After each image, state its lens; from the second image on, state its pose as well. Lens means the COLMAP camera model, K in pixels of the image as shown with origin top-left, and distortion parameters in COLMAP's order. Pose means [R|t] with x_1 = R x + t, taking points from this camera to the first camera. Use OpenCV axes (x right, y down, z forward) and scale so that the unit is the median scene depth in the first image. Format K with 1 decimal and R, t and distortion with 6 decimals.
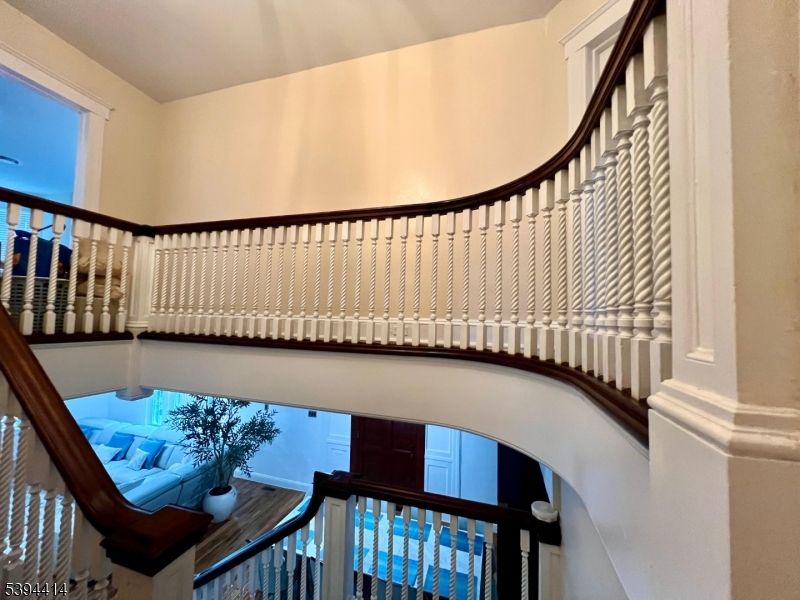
lens RADIAL K [[320.4, 0, 399.5], [0, 320.4, 298.2], [0, 0, 1]] dist [-0.001636, -0.000175]
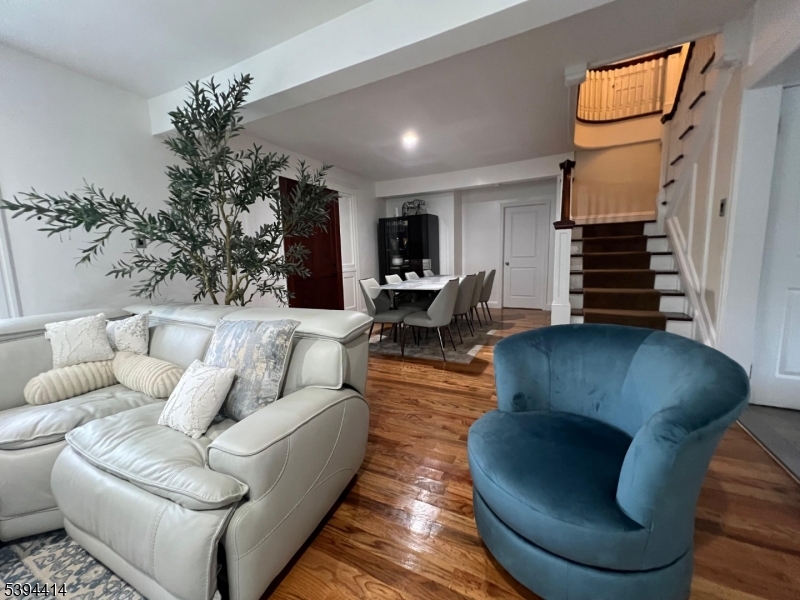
lens RADIAL K [[320.4, 0, 395.7], [0, 320.4, 297.8], [0, 0, 1]] dist [-0.001636, -0.000175]
pose [[0.176506, -0.159688, 0.971260, -0.909722], [-0.014794, 0.986210, 0.164834, 0.371495], [-0.984188, -0.043463, 0.171710, 0.577738]]
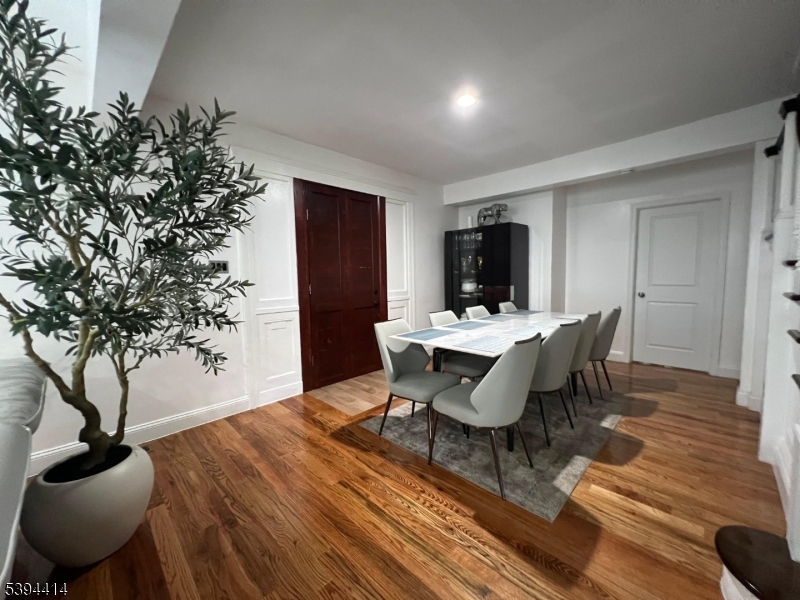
lens RADIAL K [[320.4, 0, 395.5], [0, 320.4, 296.4], [0, 0, 1]] dist [-0.001636, -0.000175]
pose [[0.469312, -0.094892, 0.877919, -0.609420], [-0.015208, 0.993193, 0.115481, 0.359303], [-0.882901, -0.067549, 0.464675, 0.543989]]
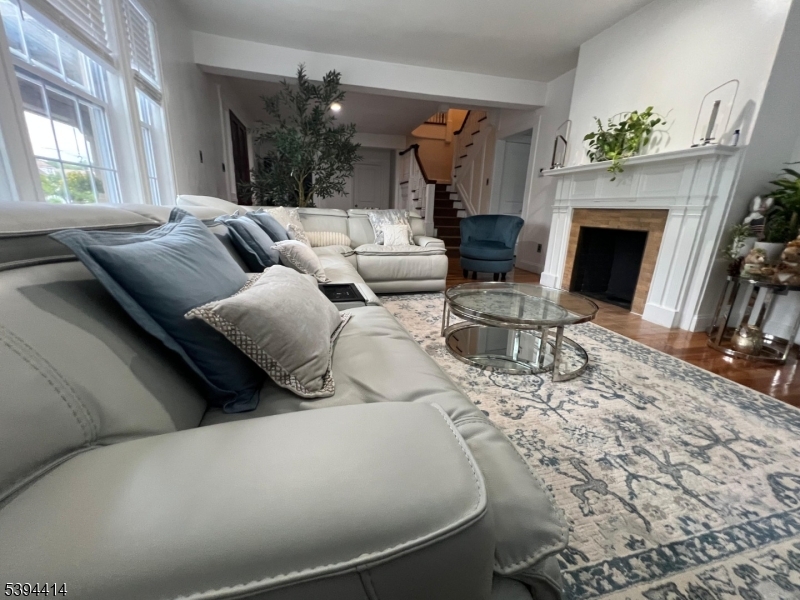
lens RADIAL K [[320.4, 0, 400.5], [0, 320.4, 302.7], [0, 0, 1]] dist [-0.001636, -0.000175]
pose [[-0.519432, -0.284062, 0.805915, -1.282192], [-0.099199, 0.956798, 0.273308, 0.447198], [-0.848734, 0.062019, -0.525170, 1.115360]]
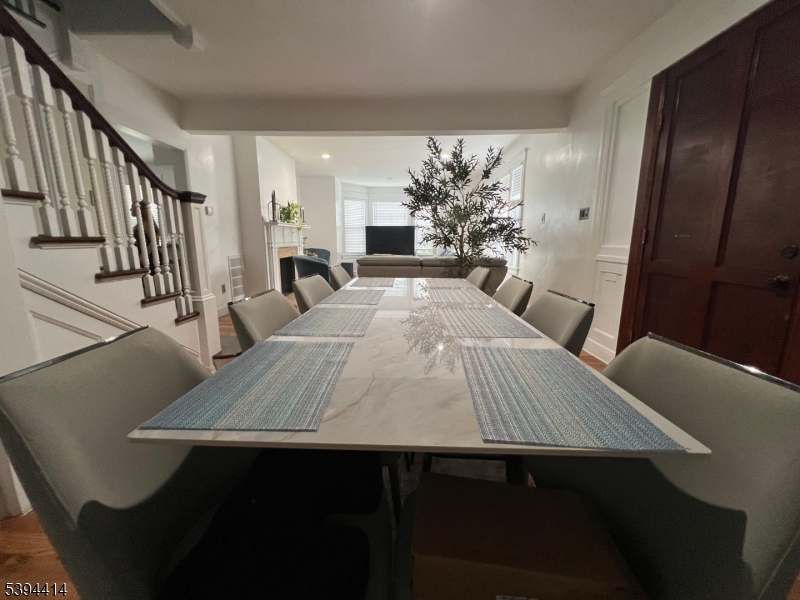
lens RADIAL K [[320.4, 0, 398.6], [0, 320.4, 298.0], [0, 0, 1]] dist [-0.001636, -0.000175]
pose [[0.269980, 0.149949, -0.951118, 0.217528], [0.058604, 0.983409, 0.171675, 0.408895], [0.961081, -0.102088, 0.256713, 0.541148]]
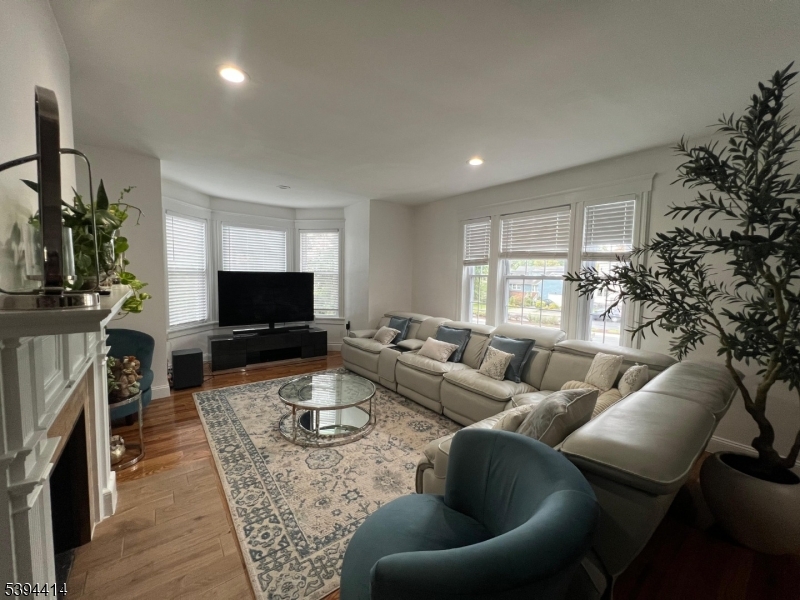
lens RADIAL K [[320.4, 0, 396.6], [0, 320.4, 301.4], [0, 0, 1]] dist [-0.001636, -0.000175]
pose [[0.813201, 0.037872, -0.580750, -0.622552], [0.033753, 0.993132, 0.112028, 0.315812], [0.581004, -0.110703, 0.806337, 0.427758]]
